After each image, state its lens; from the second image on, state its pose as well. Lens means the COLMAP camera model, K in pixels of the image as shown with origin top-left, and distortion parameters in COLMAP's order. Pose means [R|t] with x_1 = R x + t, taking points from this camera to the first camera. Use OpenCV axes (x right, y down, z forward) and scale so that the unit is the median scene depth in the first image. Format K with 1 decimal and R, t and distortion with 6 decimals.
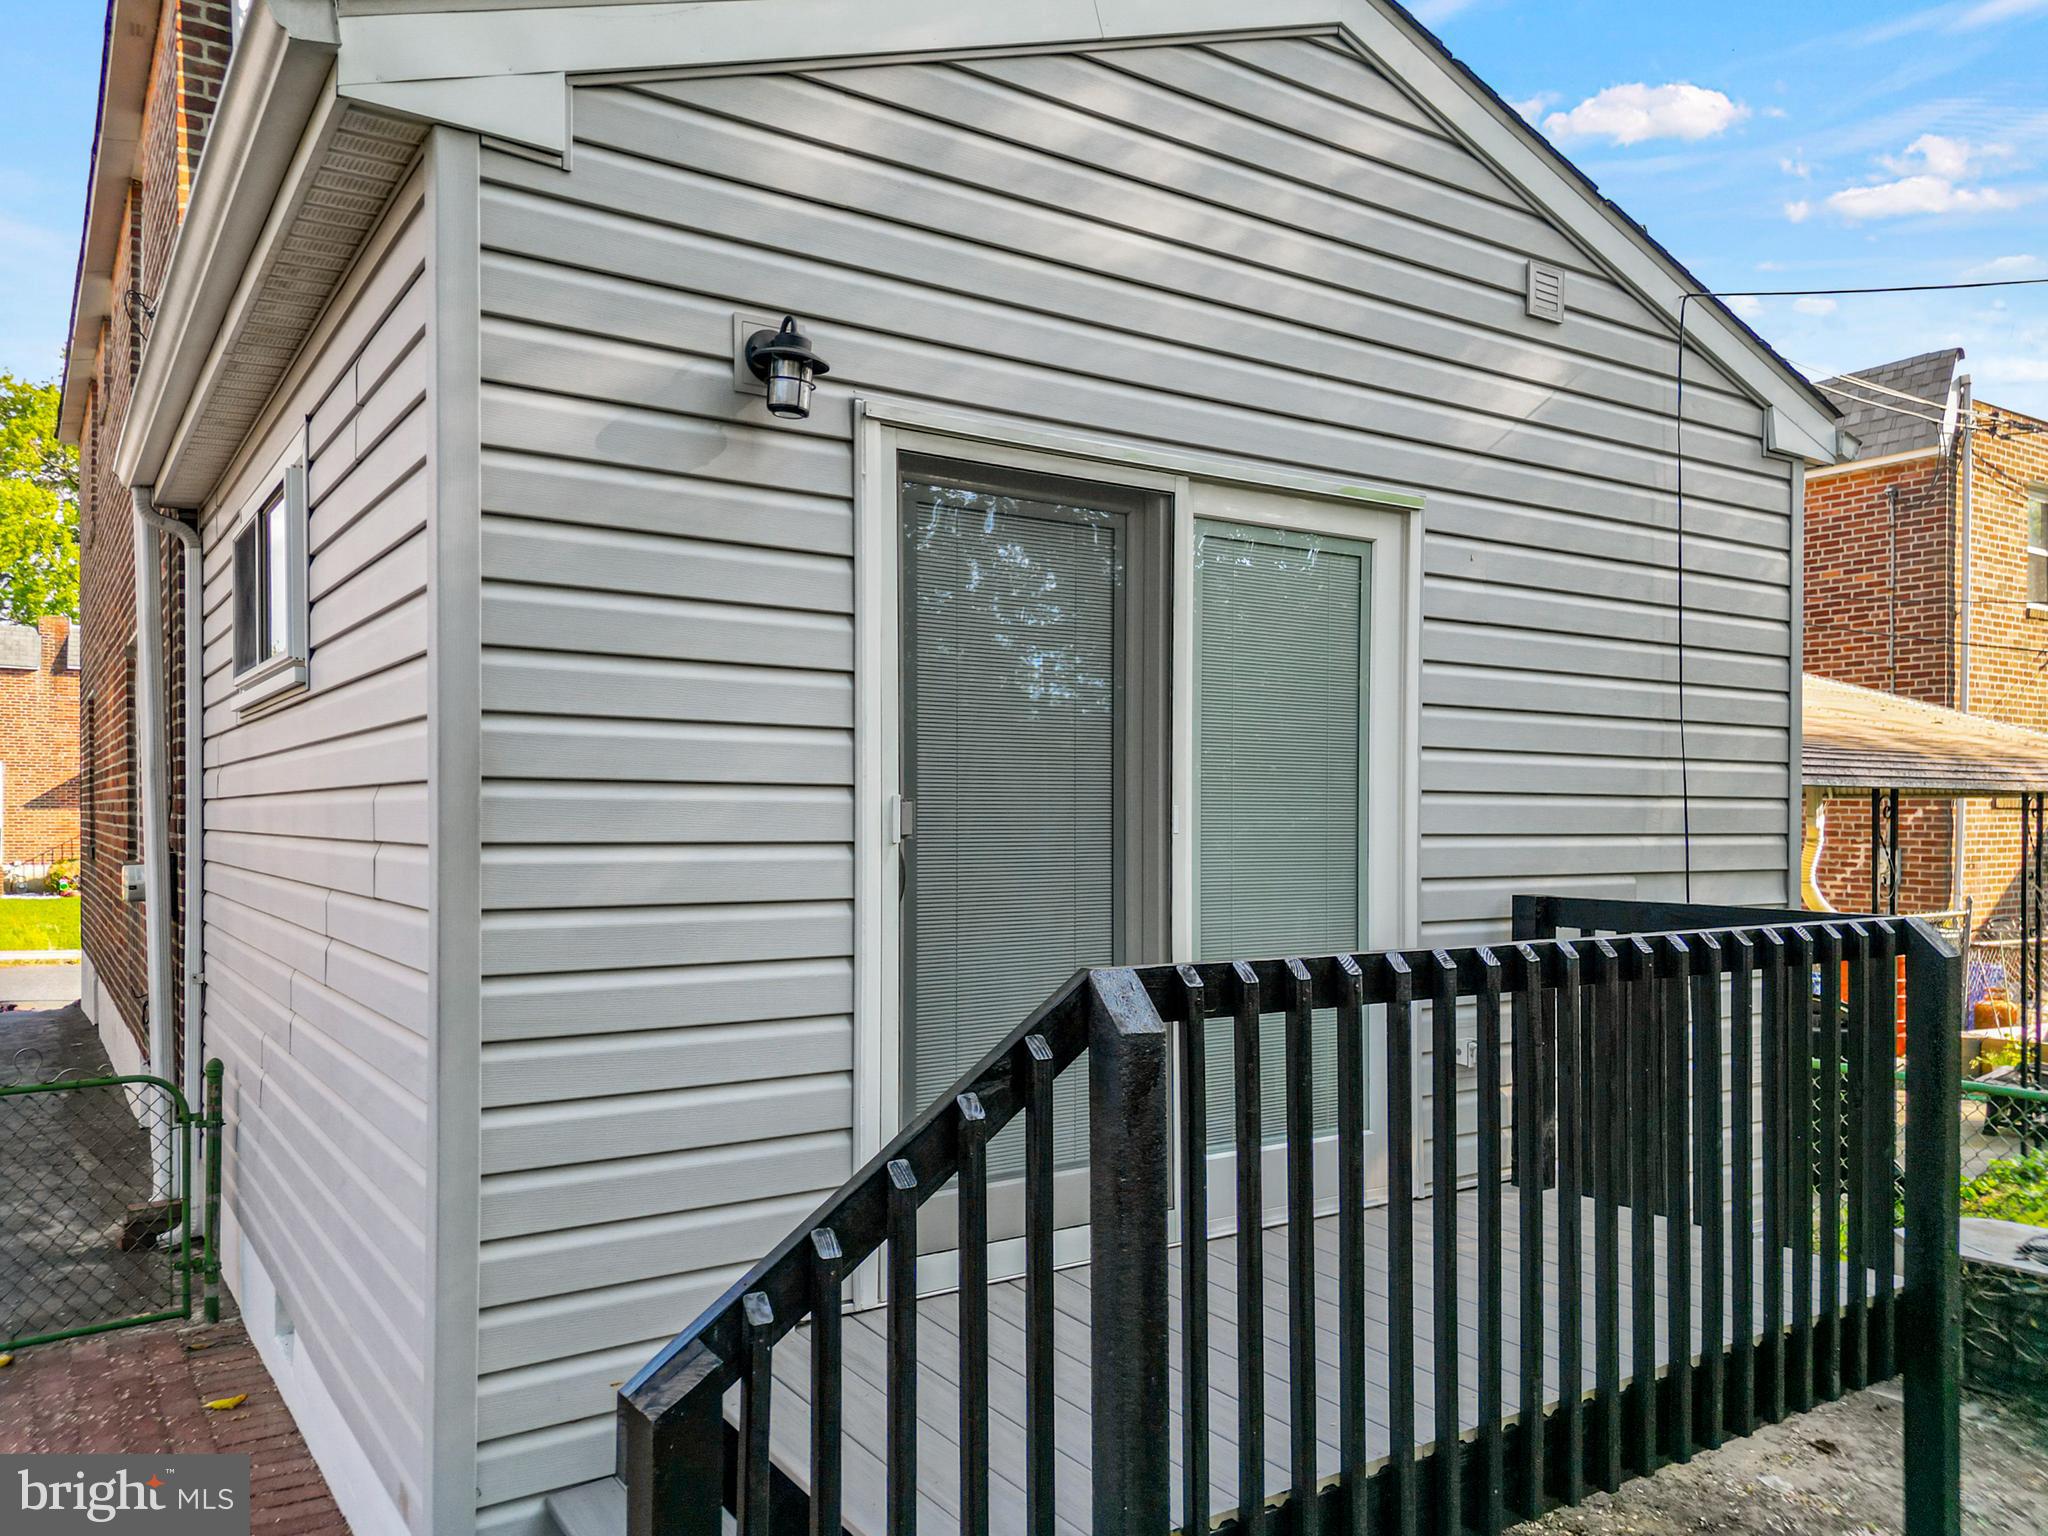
lens RADIAL K [[1462.7, 0, 1021.1], [0, 1462.7, 789.1], [0, 0, 1]] dist [0.036465, -0.014063]
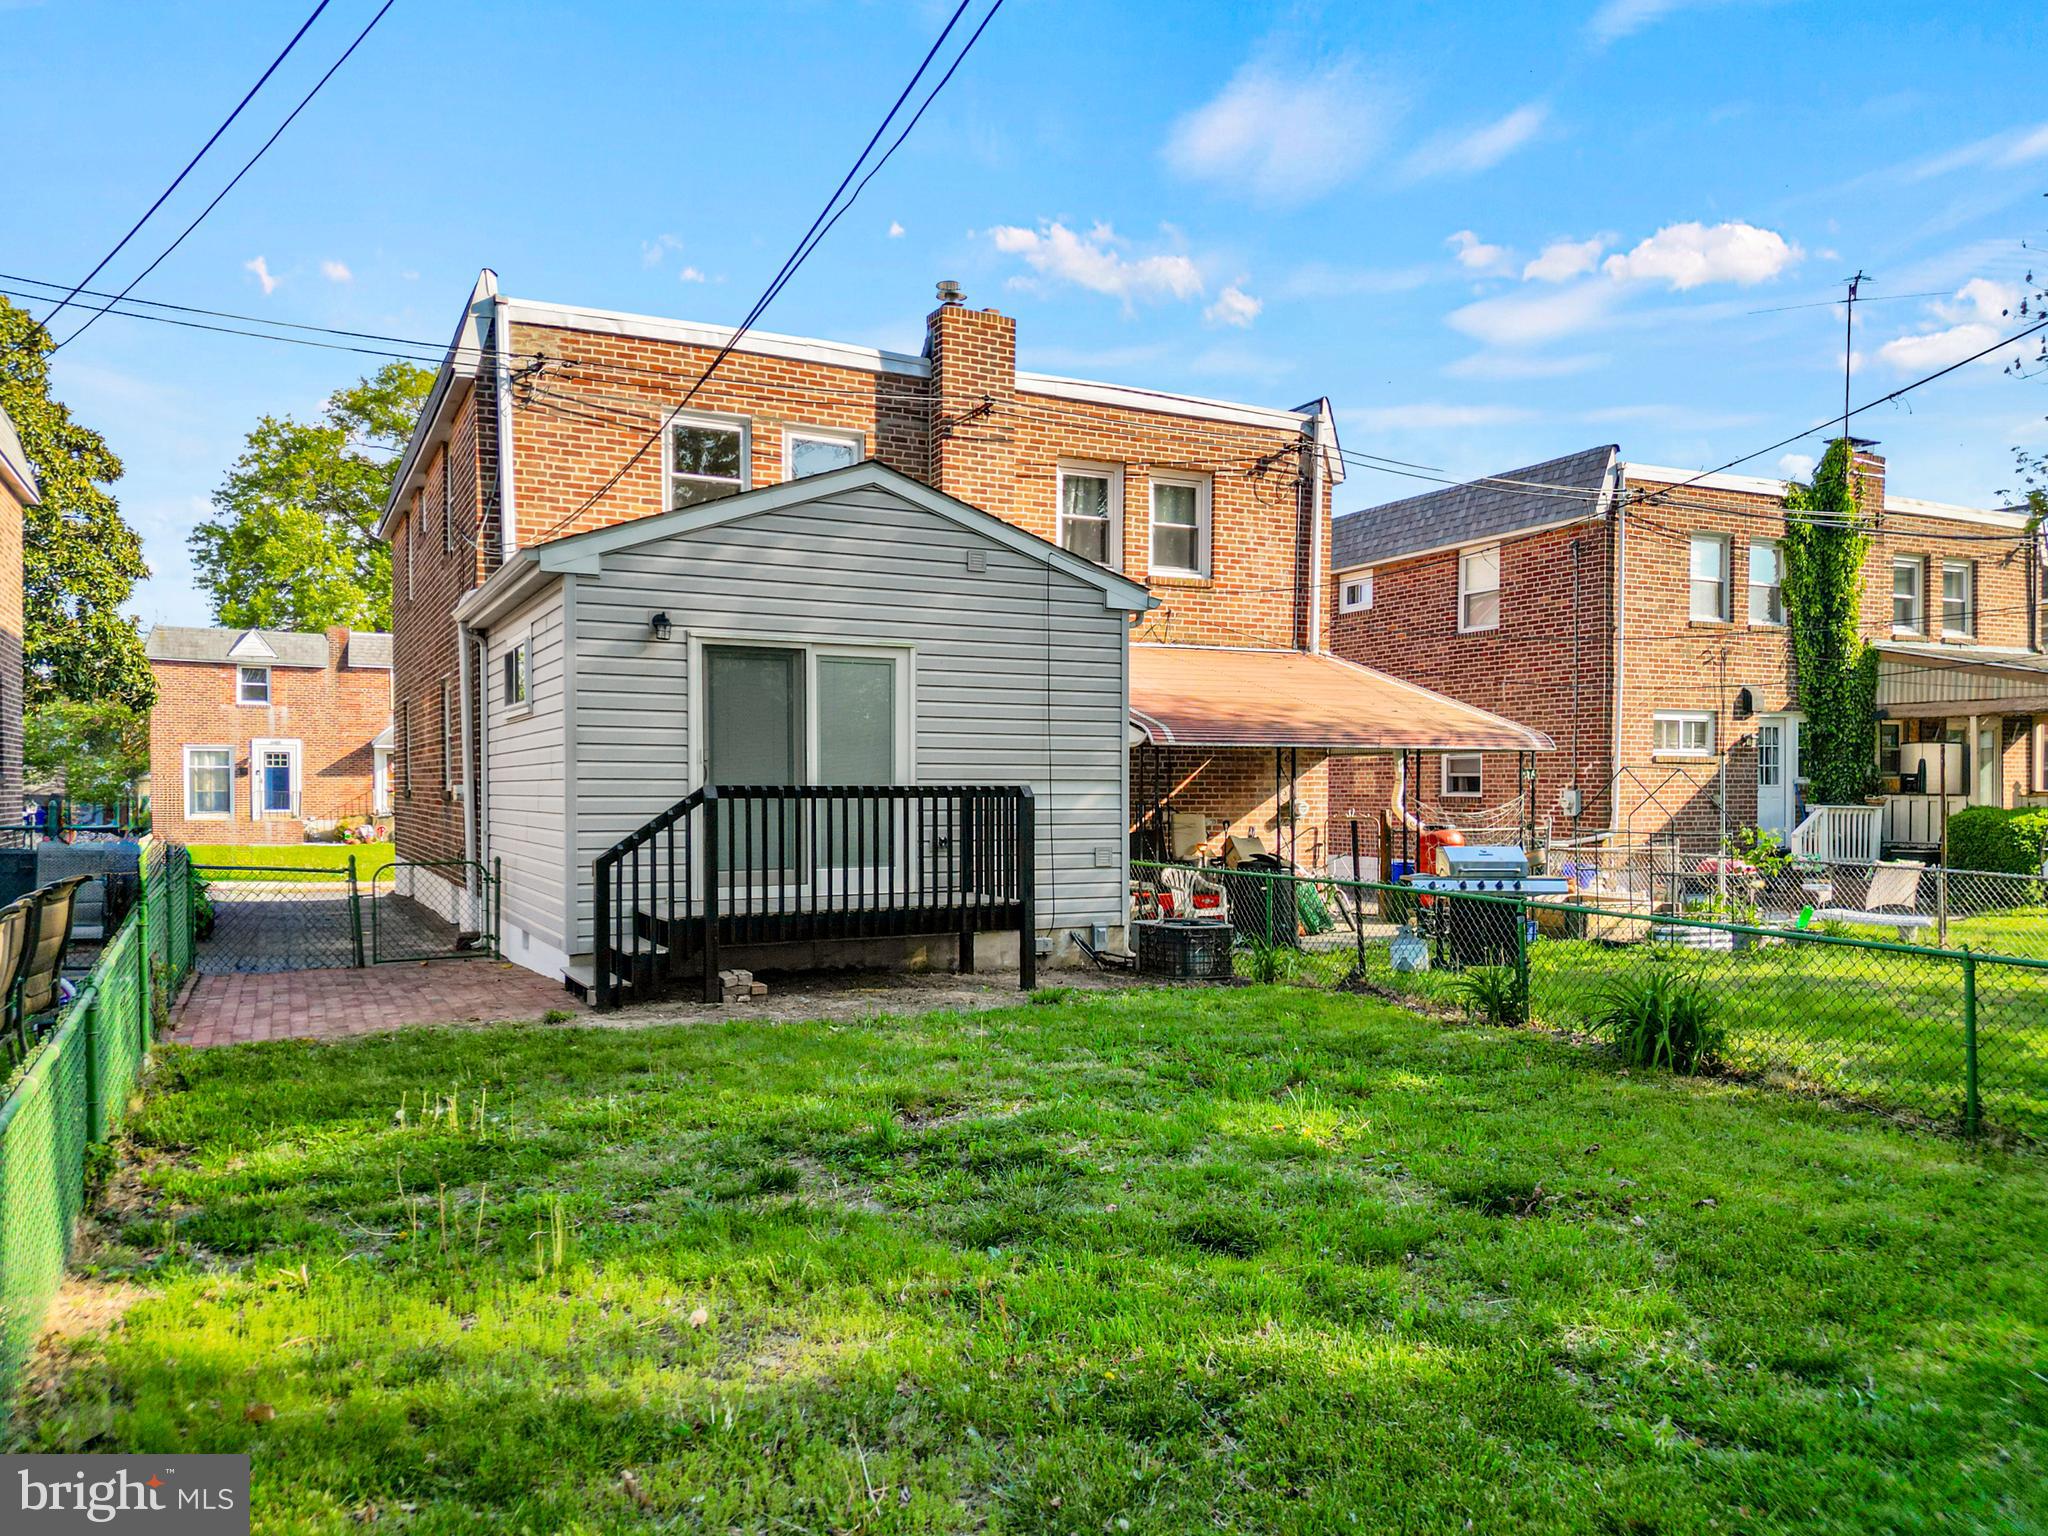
lens RADIAL K [[1462.7, 0, 1025.0], [0, 1462.7, 769.7], [0, 0, 1]] dist [0.036465, -0.014063]
pose [[0.992531, -0.004220, -0.121923, 0.593743], [0.004965, 0.999971, 0.005806, 0.020956], [0.121894, -0.006367, 0.992523, -1.251421]]
